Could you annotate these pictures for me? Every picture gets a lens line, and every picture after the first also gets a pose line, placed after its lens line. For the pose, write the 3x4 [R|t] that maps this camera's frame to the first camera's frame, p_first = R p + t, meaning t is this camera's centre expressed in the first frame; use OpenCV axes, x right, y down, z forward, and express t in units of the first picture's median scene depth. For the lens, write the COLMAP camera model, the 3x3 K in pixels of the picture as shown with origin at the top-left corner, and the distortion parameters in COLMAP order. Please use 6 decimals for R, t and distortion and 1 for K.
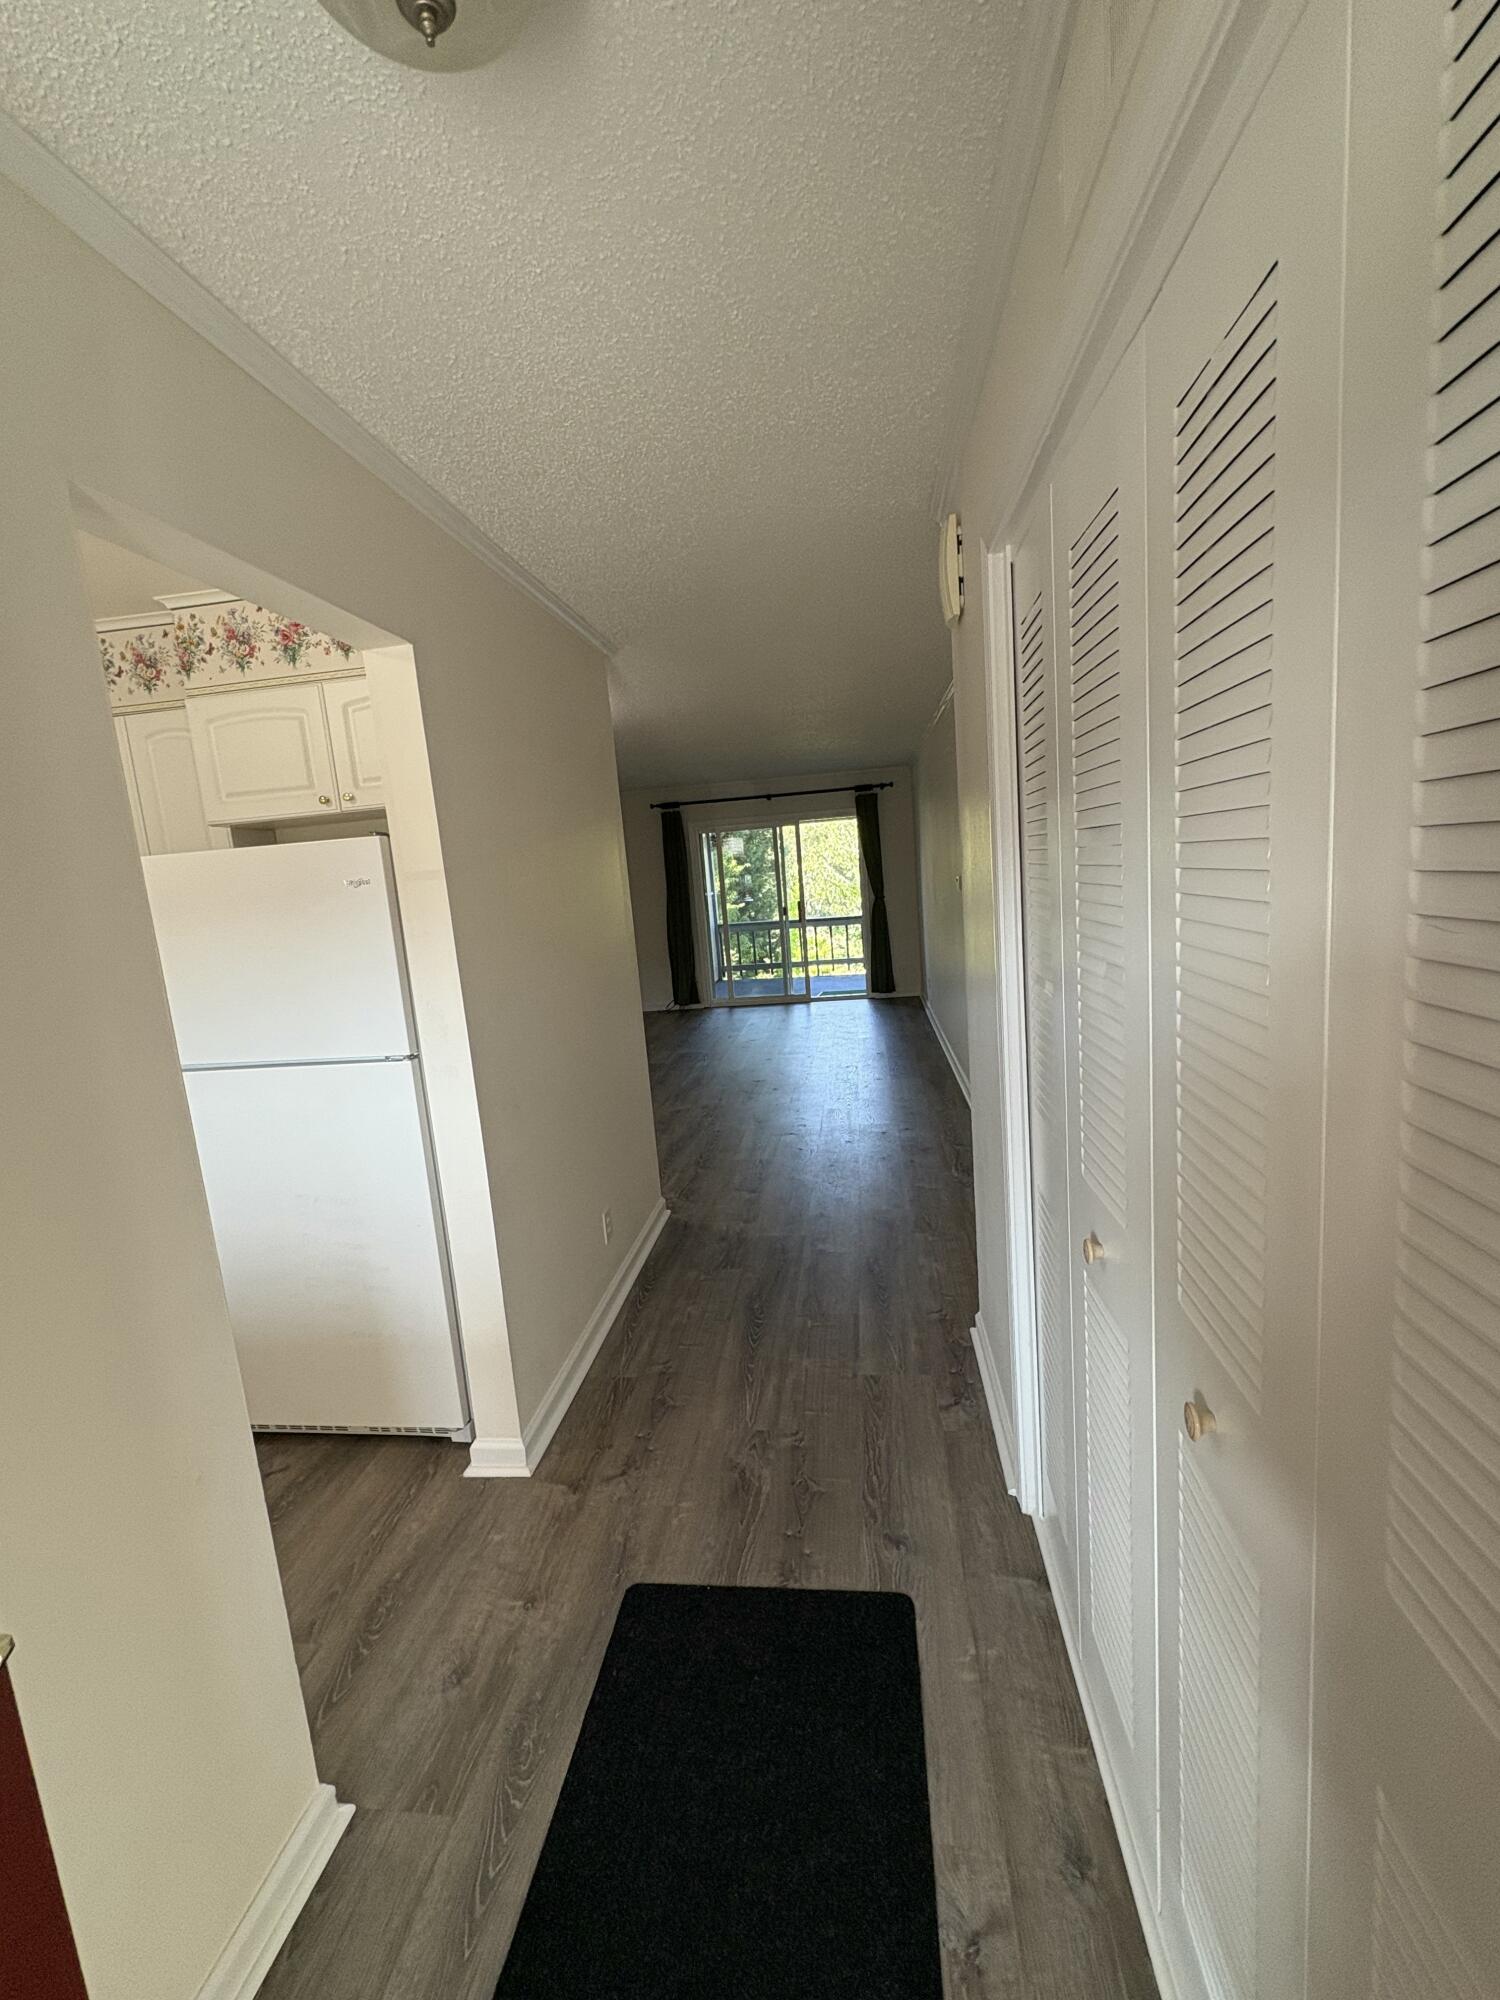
lens RADIAL K [[844.9, 0, 743.1], [0, 844.9, 994.0], [0, 0, 1]] dist [0.014300, -0.002308]
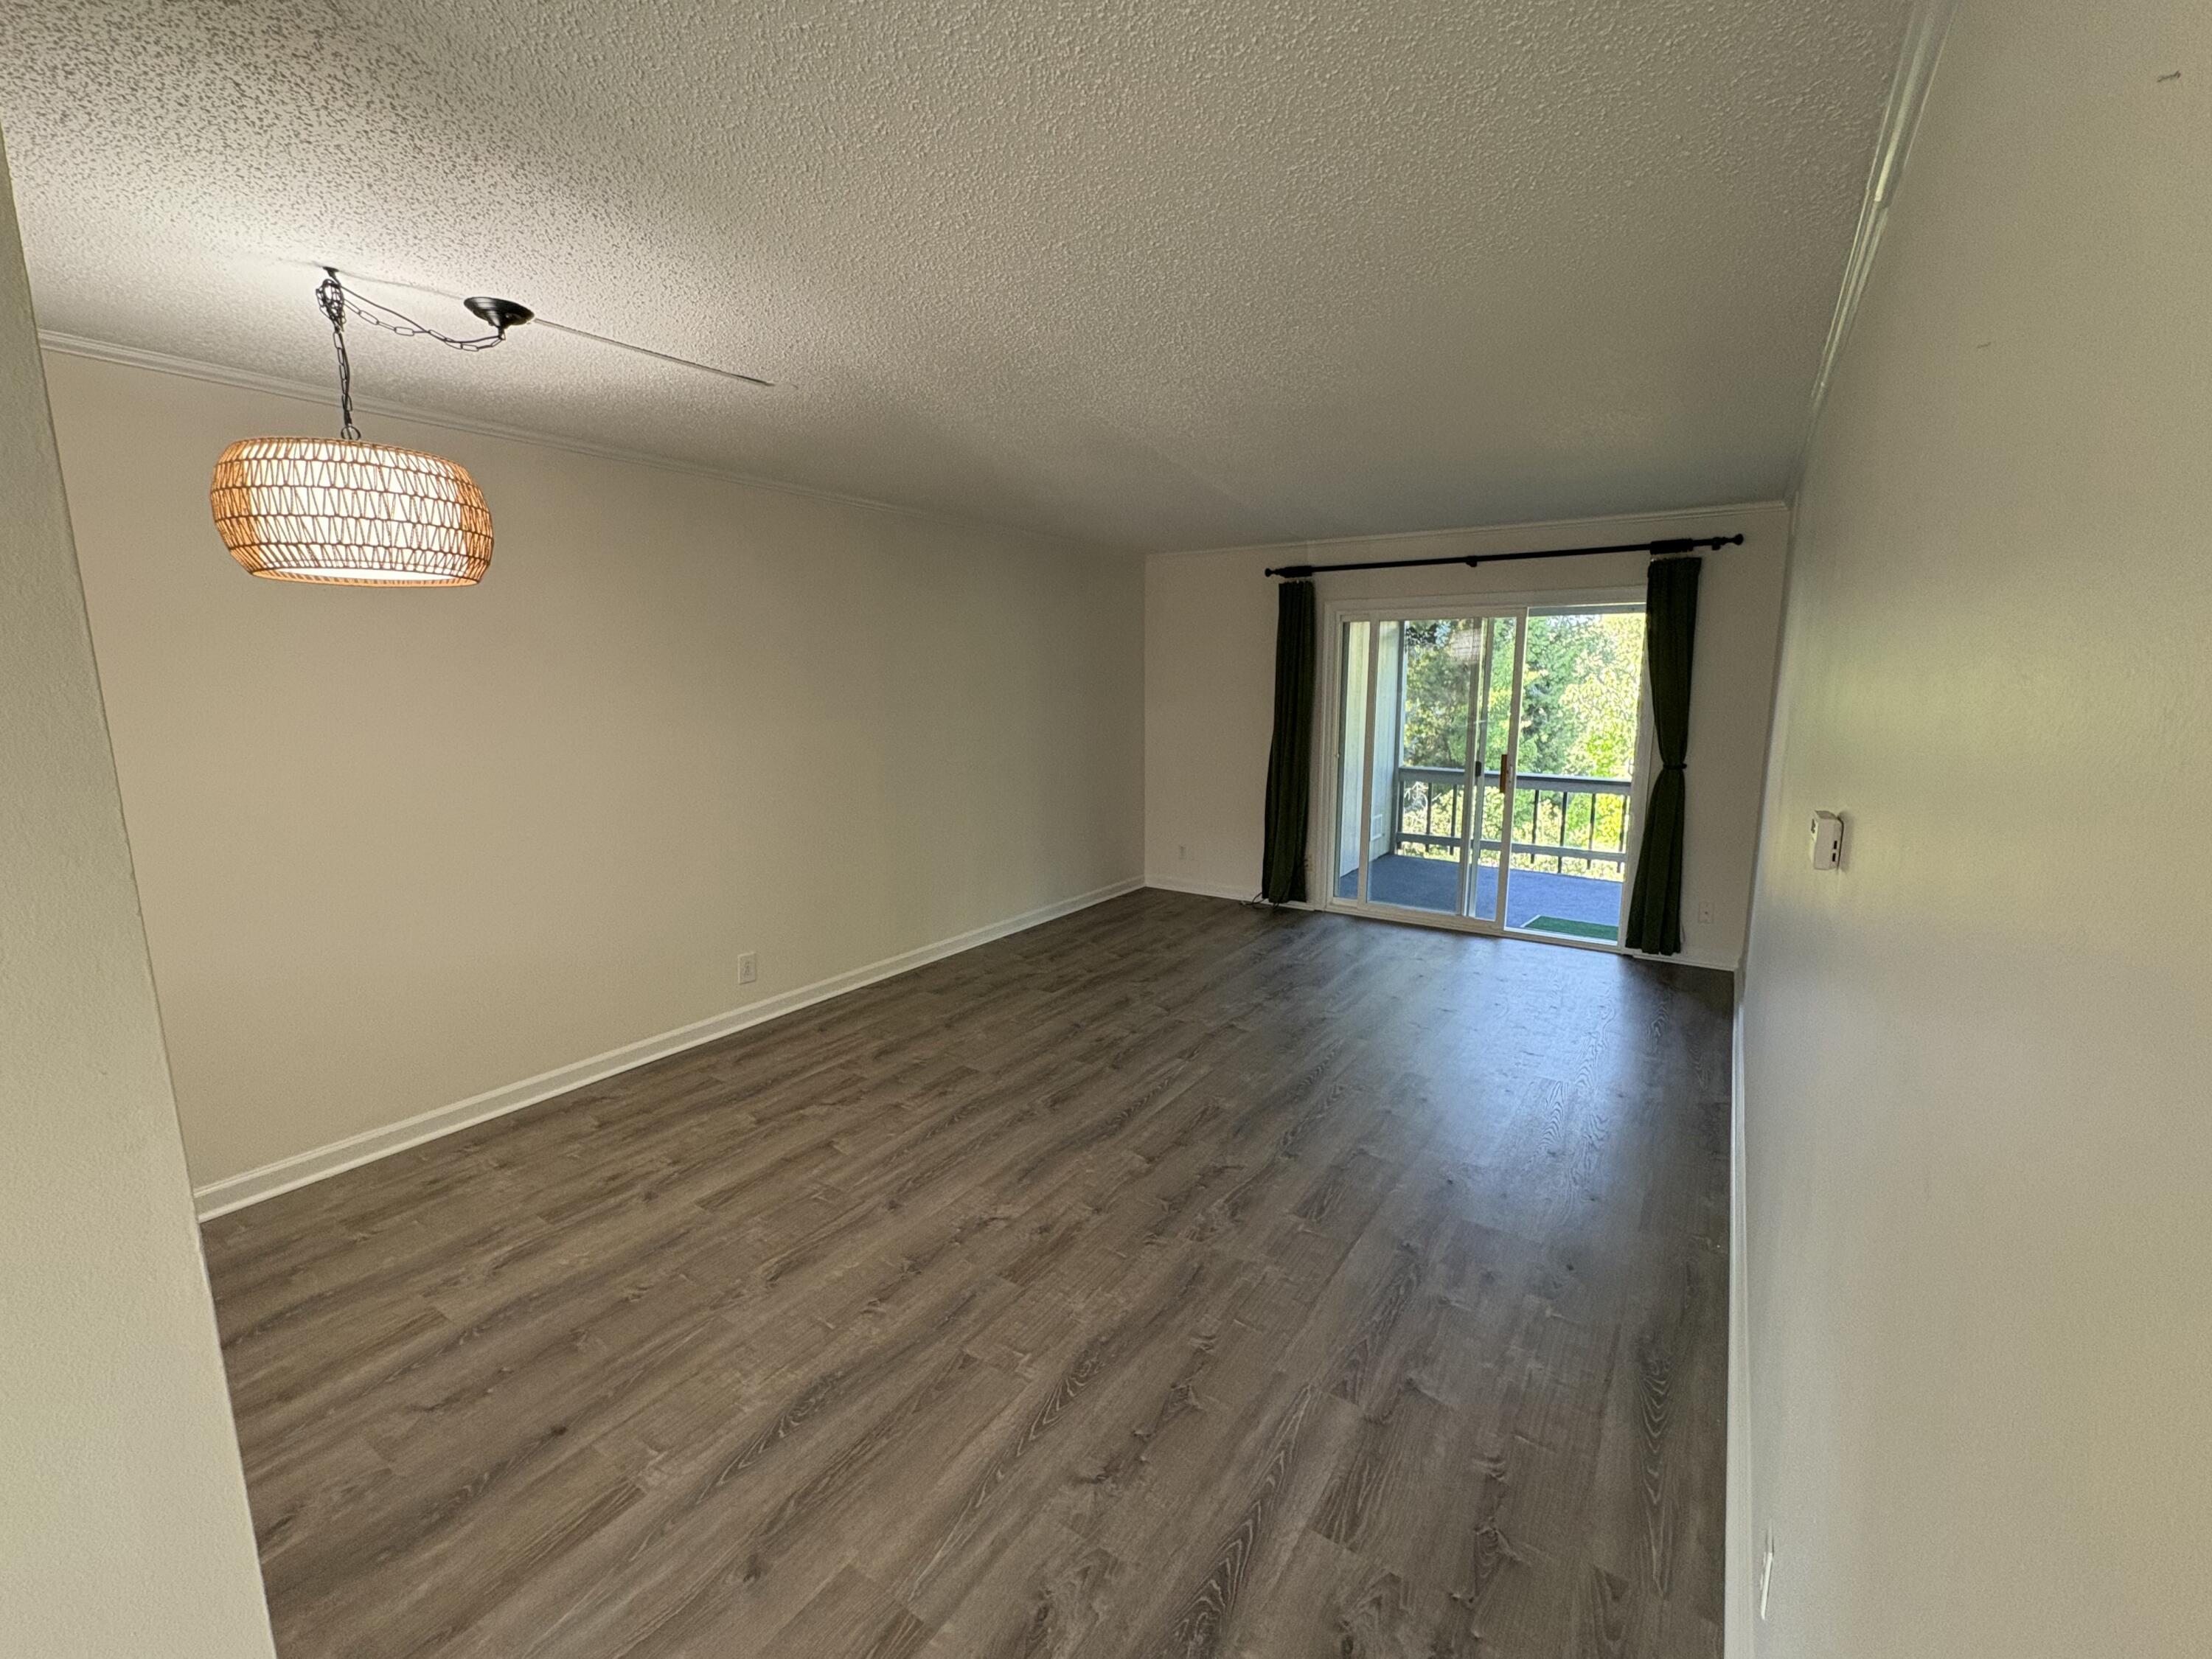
lens RADIAL K [[934.4, 0, 1109.4], [0, 934.4, 827.4], [0, 0, 1]] dist [0.014300, -0.002308]
pose [[0.882738, 0.151538, -0.444757, 0.116739], [-0.132178, 0.988427, 0.074437, -0.074646], [0.450890, -0.006921, 0.892552, 0.342688]]
